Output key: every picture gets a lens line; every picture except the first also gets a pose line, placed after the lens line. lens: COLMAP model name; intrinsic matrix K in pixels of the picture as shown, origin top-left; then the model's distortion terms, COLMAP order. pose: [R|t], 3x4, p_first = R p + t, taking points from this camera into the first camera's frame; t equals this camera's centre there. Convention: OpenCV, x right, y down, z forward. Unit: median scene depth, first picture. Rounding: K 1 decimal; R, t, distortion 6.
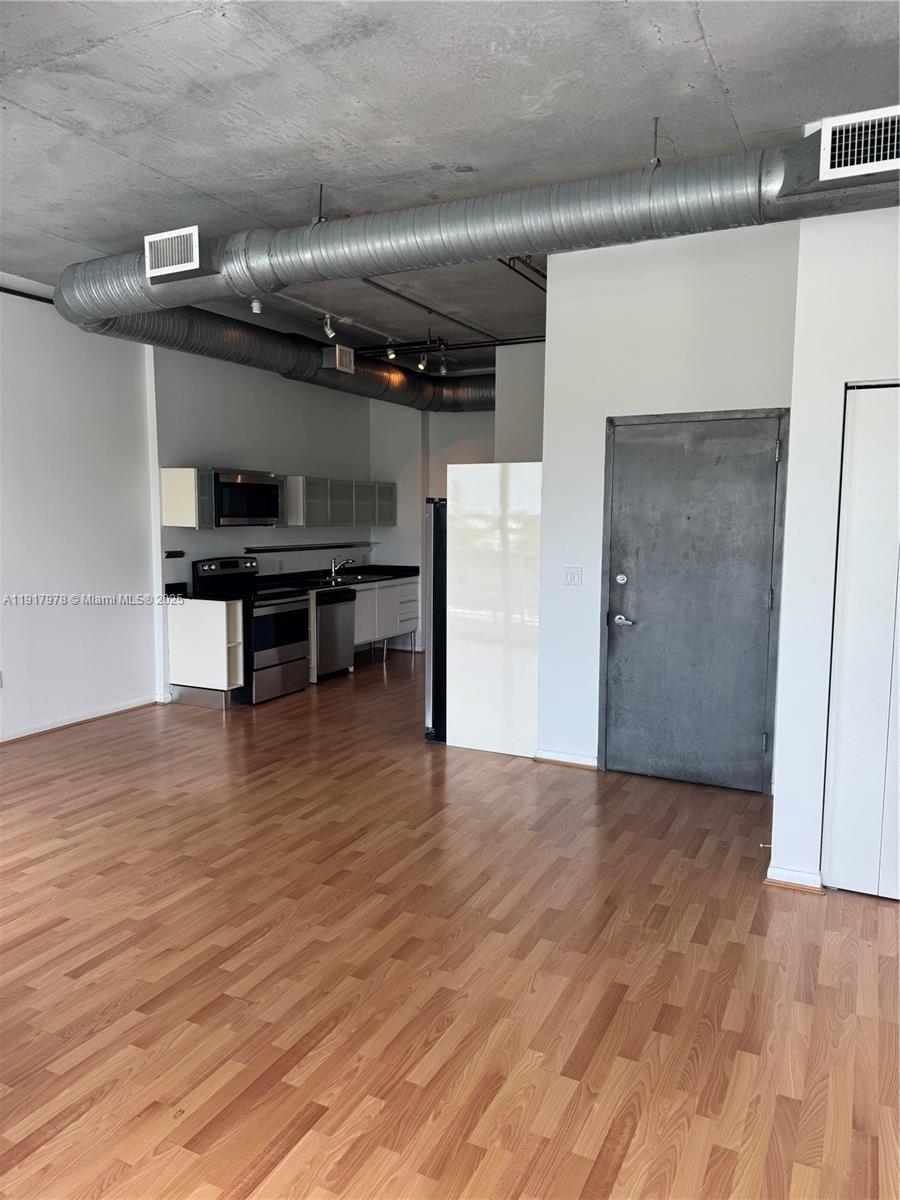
lens RADIAL K [[844.7, 0, 449.5], [0, 844.7, 603.1], [0, 0, 1]] dist [0.076941, -0.087599]
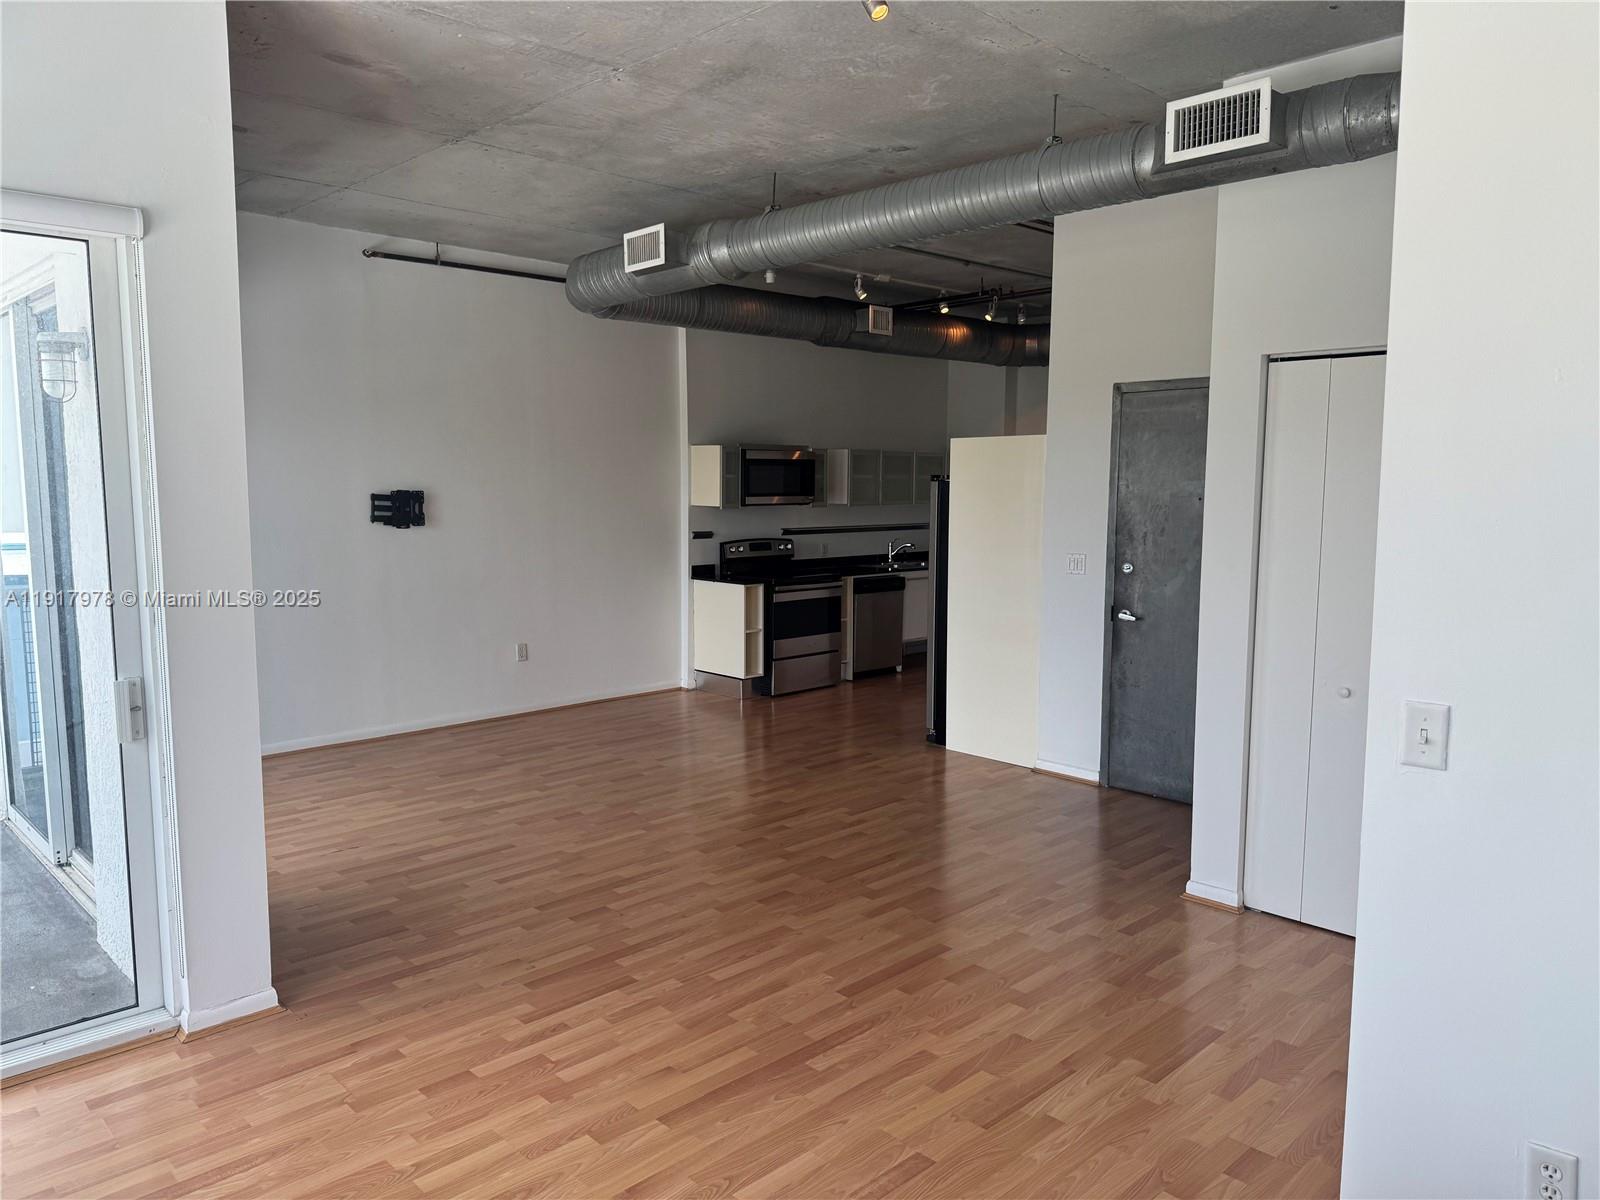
lens RADIAL K [[1111.5, 0, 800.0], [0, 1111.5, 600.0], [0, 0, 1]] dist [0.213359, -0.440436]
pose [[0.945414, 0.033033, -0.324193, 0.256618], [-0.034064, 0.999417, 0.002496, 0.012691], [0.324086, 0.008683, 0.945988, -0.205570]]
